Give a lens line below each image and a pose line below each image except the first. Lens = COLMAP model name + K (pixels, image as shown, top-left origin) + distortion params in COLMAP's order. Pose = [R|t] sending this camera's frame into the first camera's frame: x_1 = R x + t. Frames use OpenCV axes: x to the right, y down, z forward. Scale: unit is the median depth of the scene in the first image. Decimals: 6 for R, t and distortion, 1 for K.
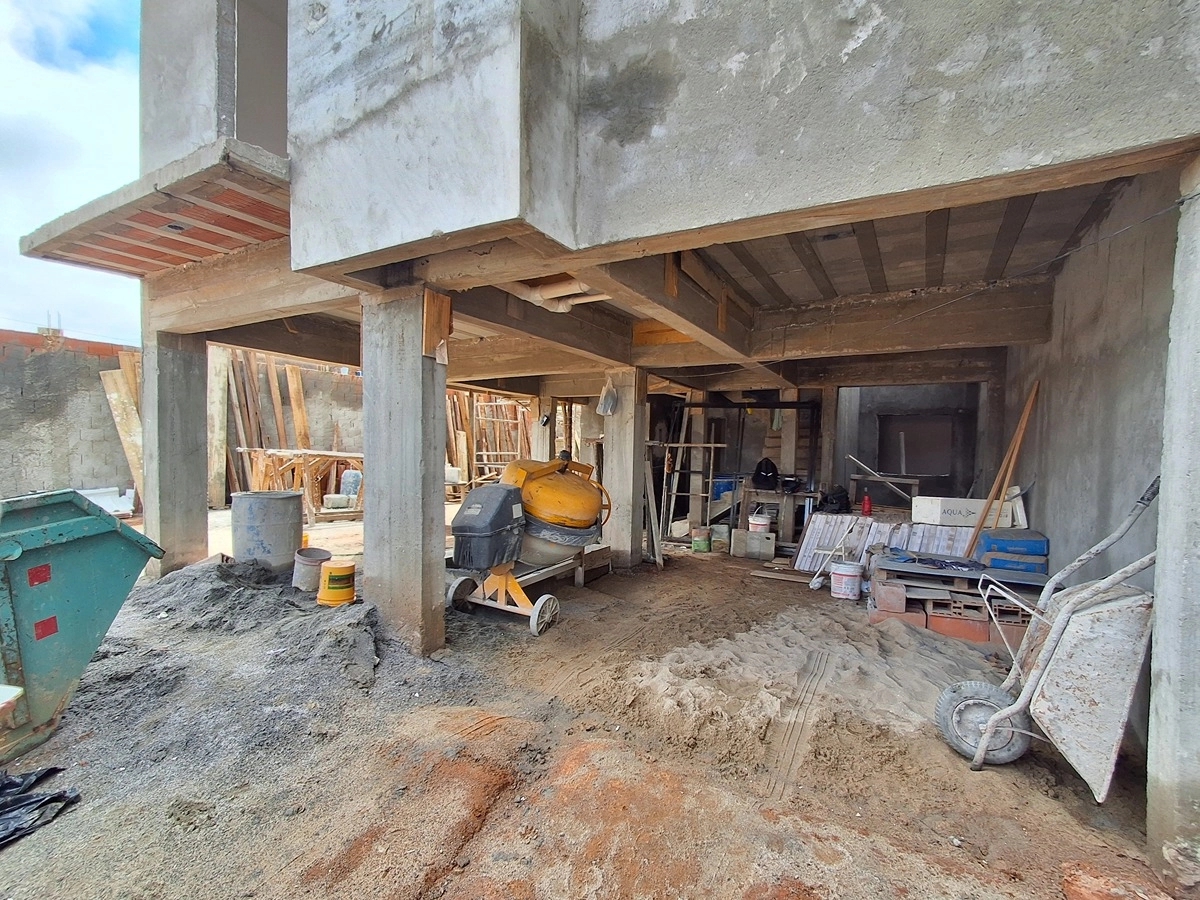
lens RADIAL K [[570.0, 0, 595.8], [0, 570.0, 477.2], [0, 0, 1]] dist [0.000203, 0.001290]
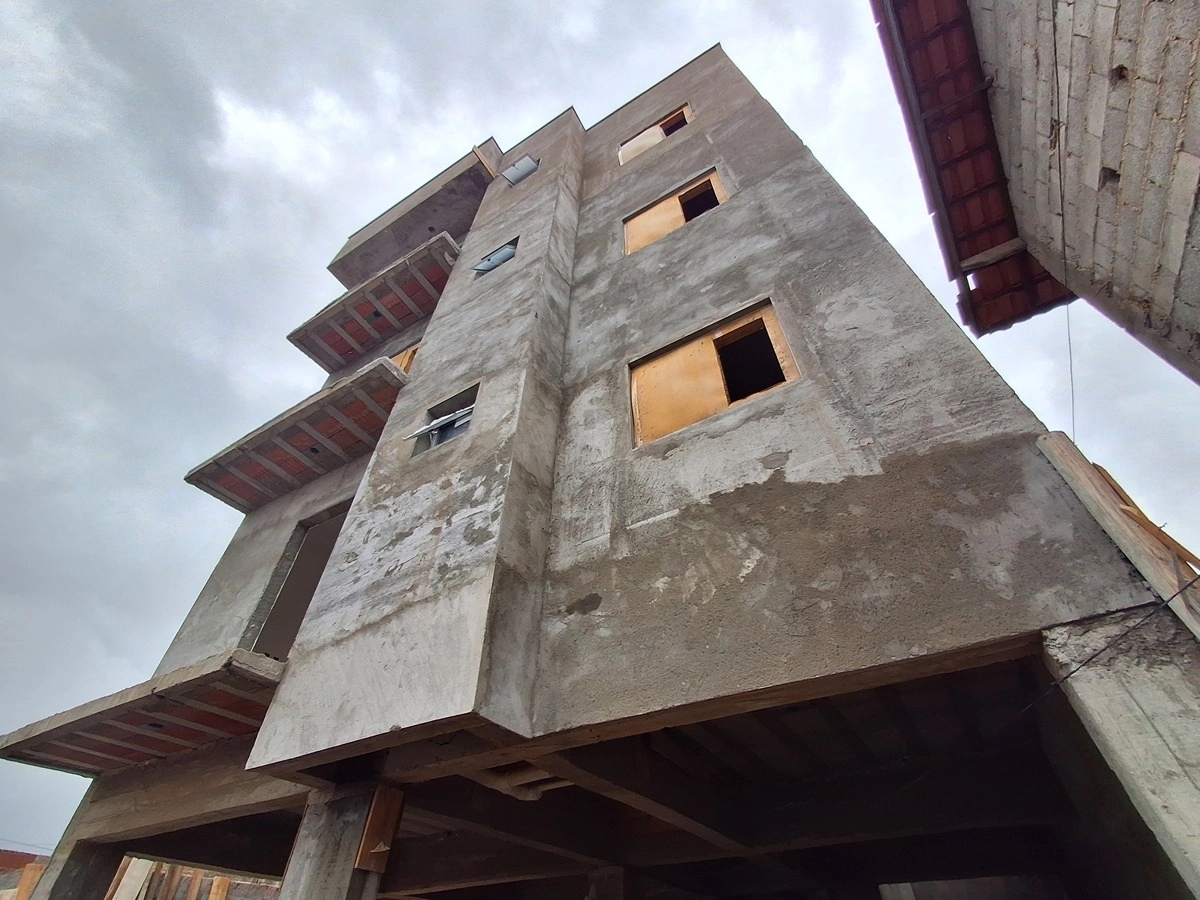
lens RADIAL K [[551.3, 0, 604.6], [0, 551.3, 455.1], [0, 0, 1]] dist [0.007773, -0.000298]
pose [[0.999557, -0.018962, 0.022944, 0.090009], [0.029719, 0.678895, -0.733633, -0.006502], [-0.001666, 0.733990, 0.679158, -0.067336]]
